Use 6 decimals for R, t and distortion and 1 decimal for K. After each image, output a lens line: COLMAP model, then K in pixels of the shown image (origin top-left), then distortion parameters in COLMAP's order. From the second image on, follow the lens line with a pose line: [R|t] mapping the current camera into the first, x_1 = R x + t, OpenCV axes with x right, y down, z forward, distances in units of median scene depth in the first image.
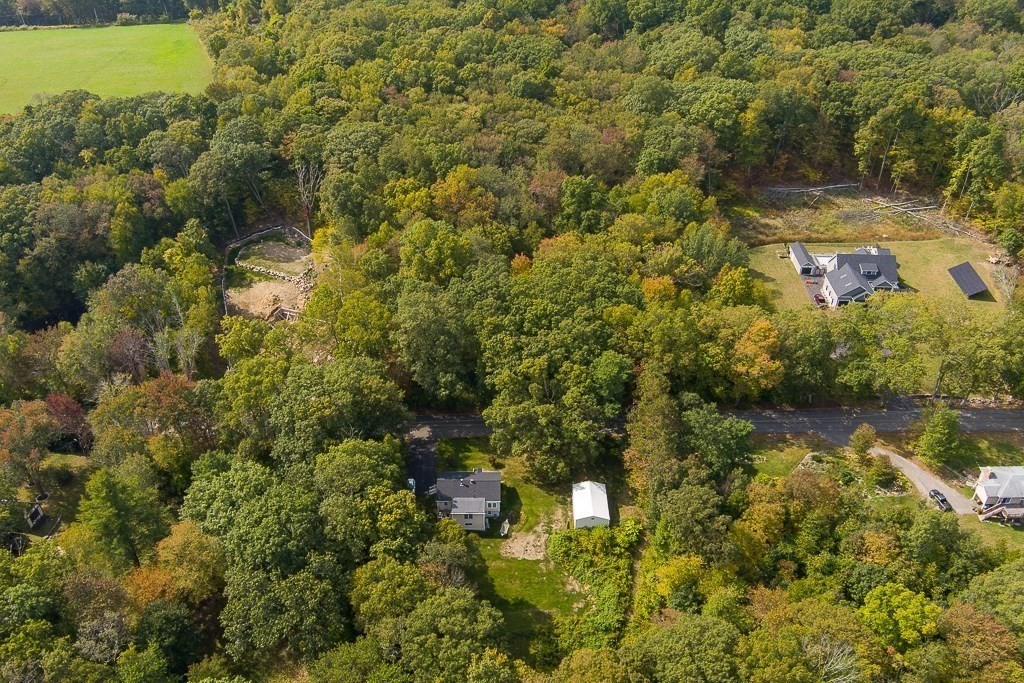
lens RADIAL K [[837.8, 0, 512.0], [0, 837.8, 341.5], [0, 0, 1]] dist [-0.069201, 0.008803]
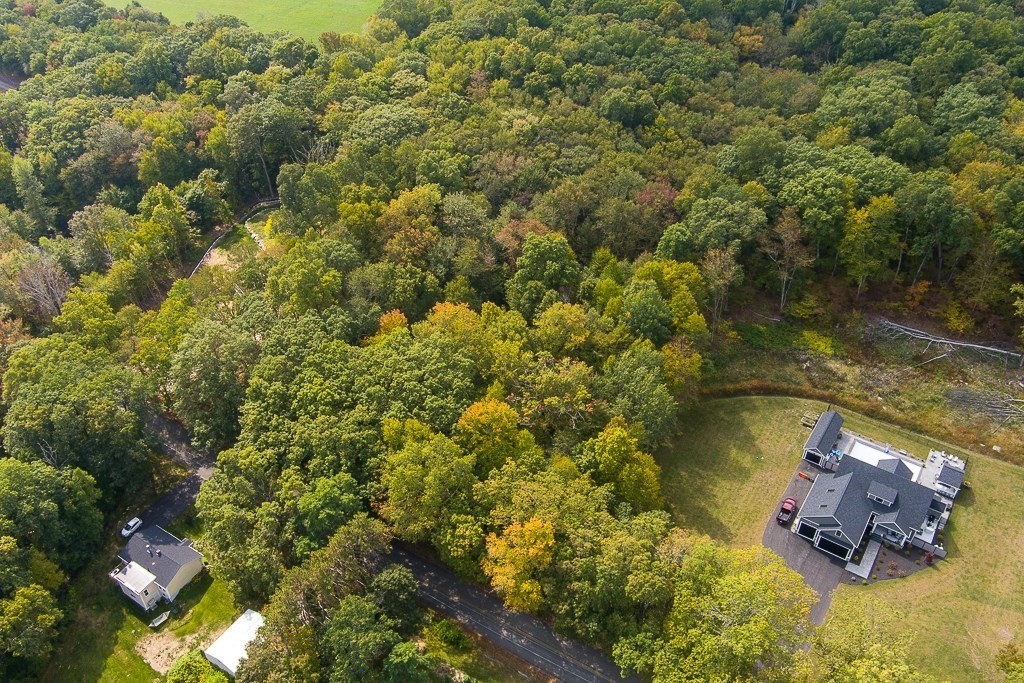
lens RADIAL K [[837.8, 0, 512.0], [0, 837.8, 341.5], [0, 0, 1]] dist [-0.069201, 0.008803]
pose [[0.852442, 0.324656, -0.409807, 0.387139], [-0.302619, 0.945575, 0.119622, -0.180012], [0.426339, 0.022044, 0.904295, 0.269355]]
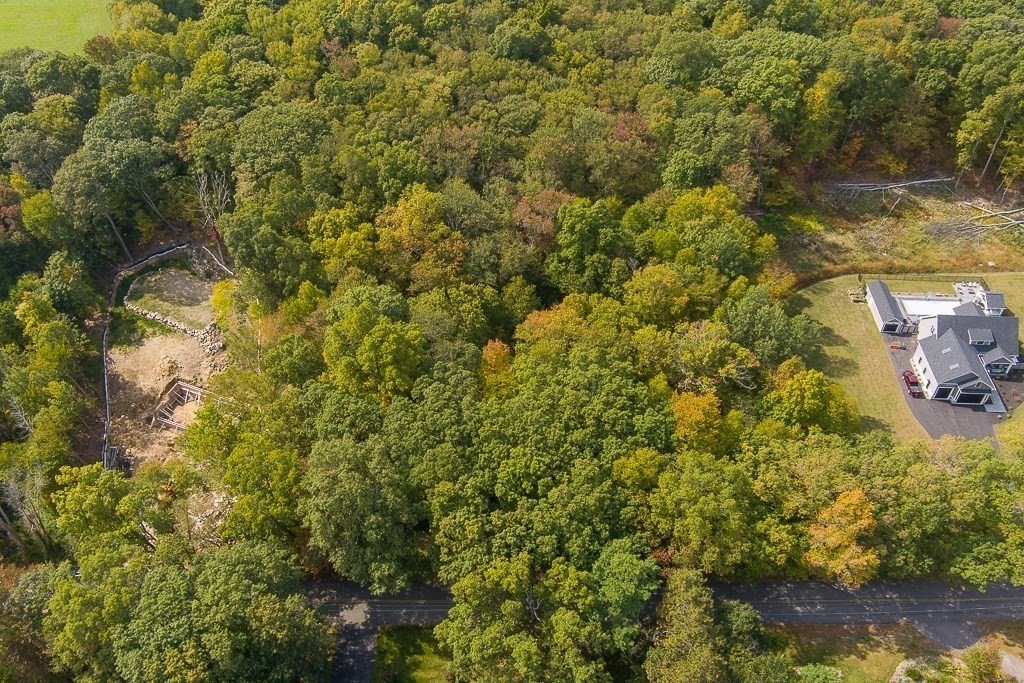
lens RADIAL K [[837.8, 0, 512.0], [0, 837.8, 341.5], [0, 0, 1]] dist [-0.069201, 0.008803]
pose [[0.999979, 0.002723, -0.005852, 0.023027], [-0.001784, 0.987939, 0.154836, -0.183428], [0.006203, -0.154822, 0.987923, 0.269247]]
